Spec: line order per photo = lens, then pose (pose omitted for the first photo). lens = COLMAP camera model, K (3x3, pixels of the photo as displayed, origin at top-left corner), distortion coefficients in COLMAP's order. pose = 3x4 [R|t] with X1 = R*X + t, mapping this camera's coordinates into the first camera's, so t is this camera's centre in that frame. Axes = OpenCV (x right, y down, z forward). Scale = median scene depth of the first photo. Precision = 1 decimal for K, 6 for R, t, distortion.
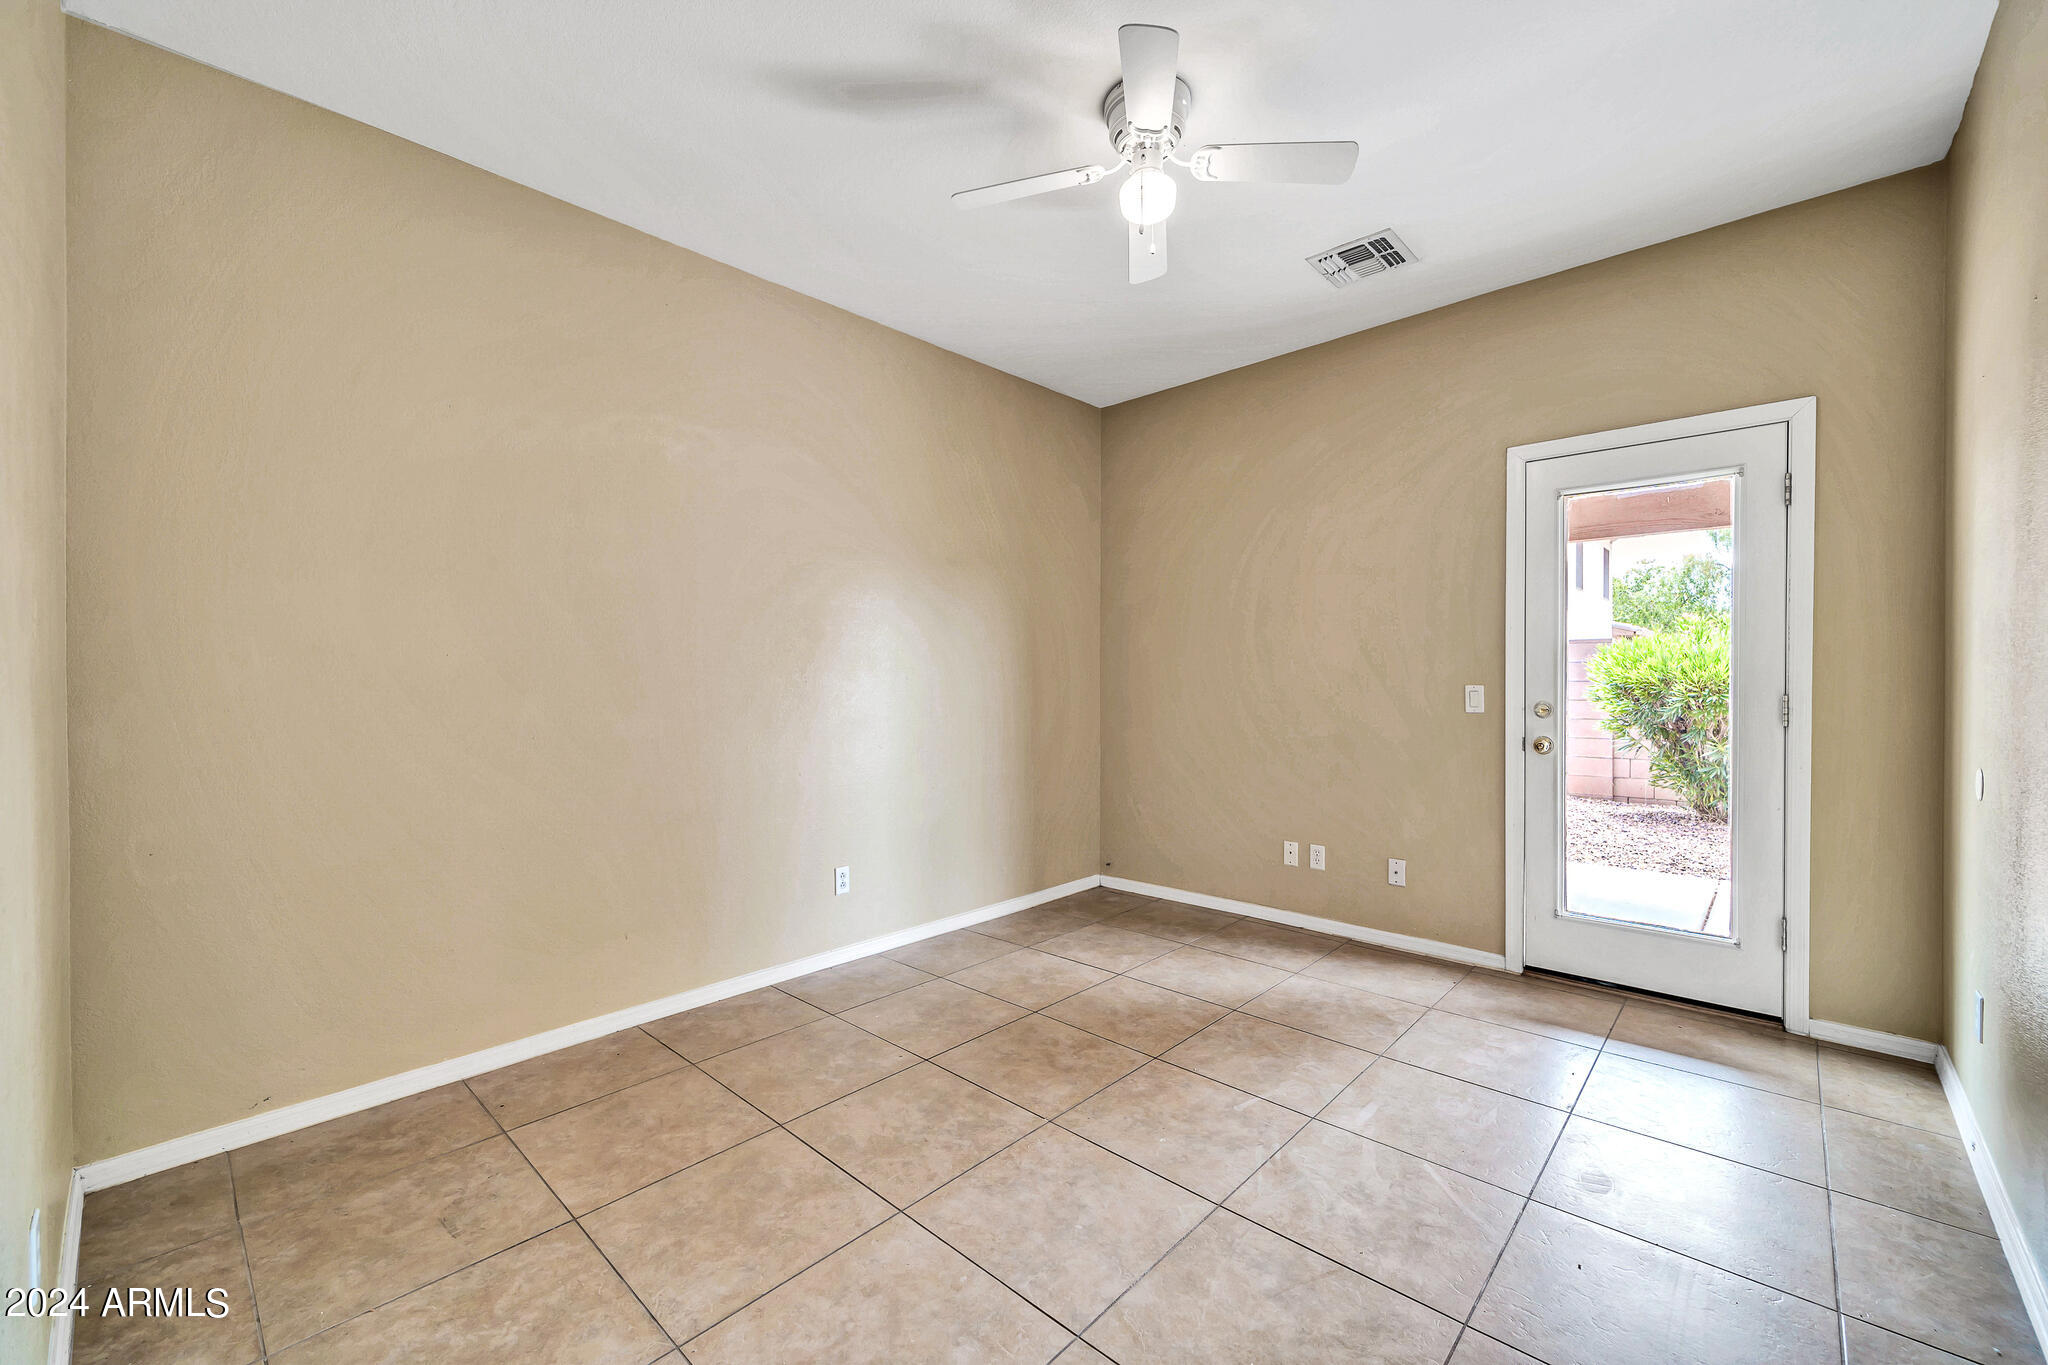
lens RADIAL K [[824.1, 0, 1024.0], [0, 824.1, 682.5], [0, 0, 1]] dist [0.002047, 0.000249]
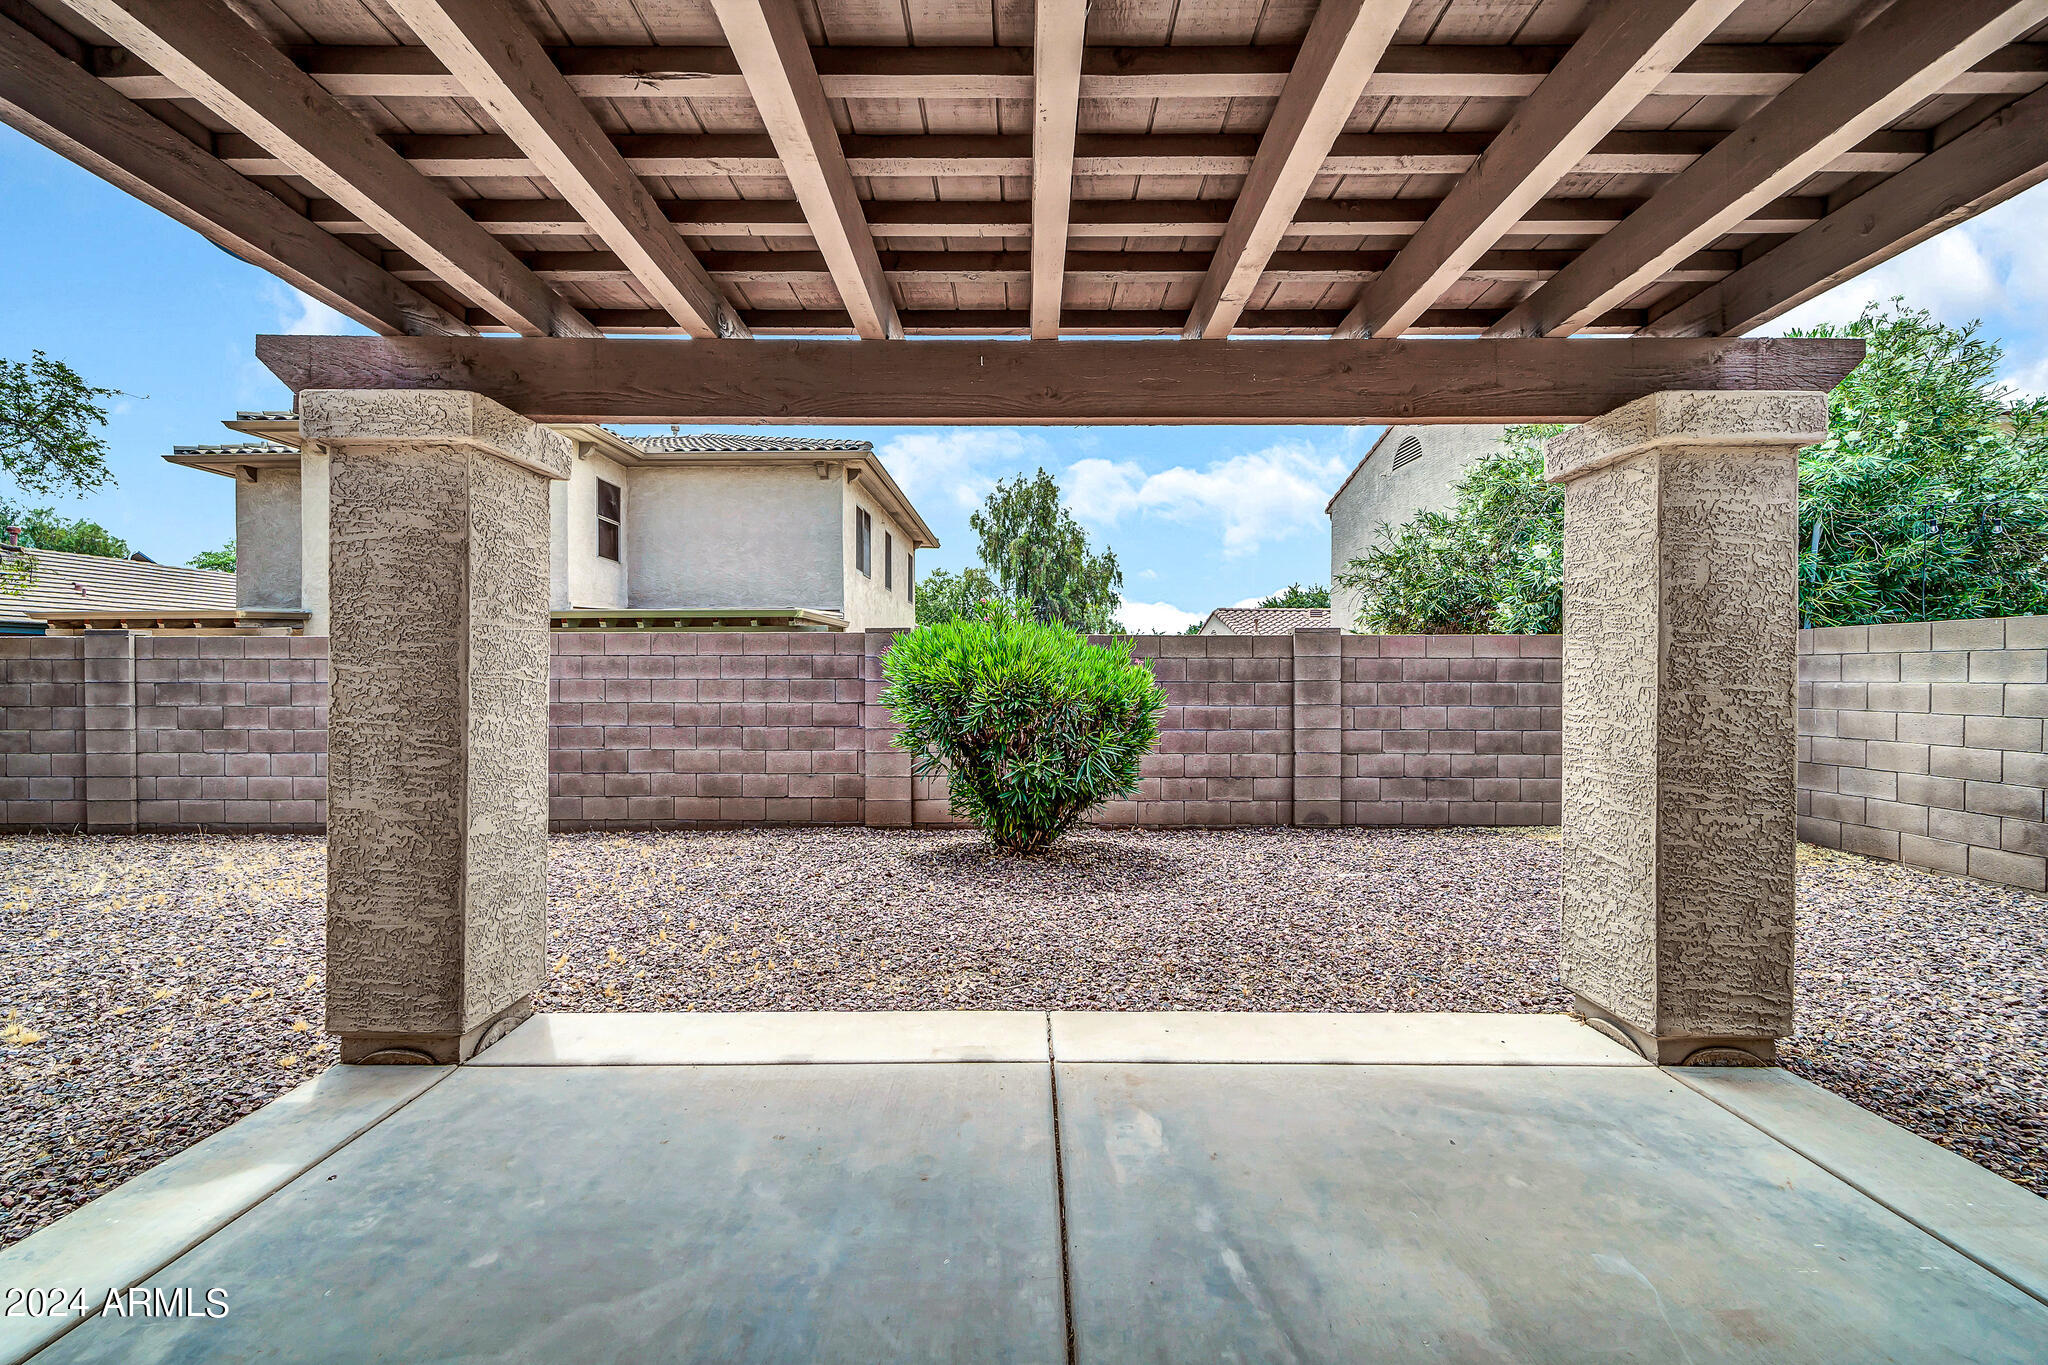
lens RADIAL K [[824.1, 0, 1024.0], [0, 824.1, 682.5], [0, 0, 1]] dist [0.002047, 0.000249]
pose [[0.732889, -0.005380, 0.680327, 0.590623], [0.003835, 0.999986, 0.003778, -0.006785], [-0.680337, -0.000160, 0.732899, 0.800655]]
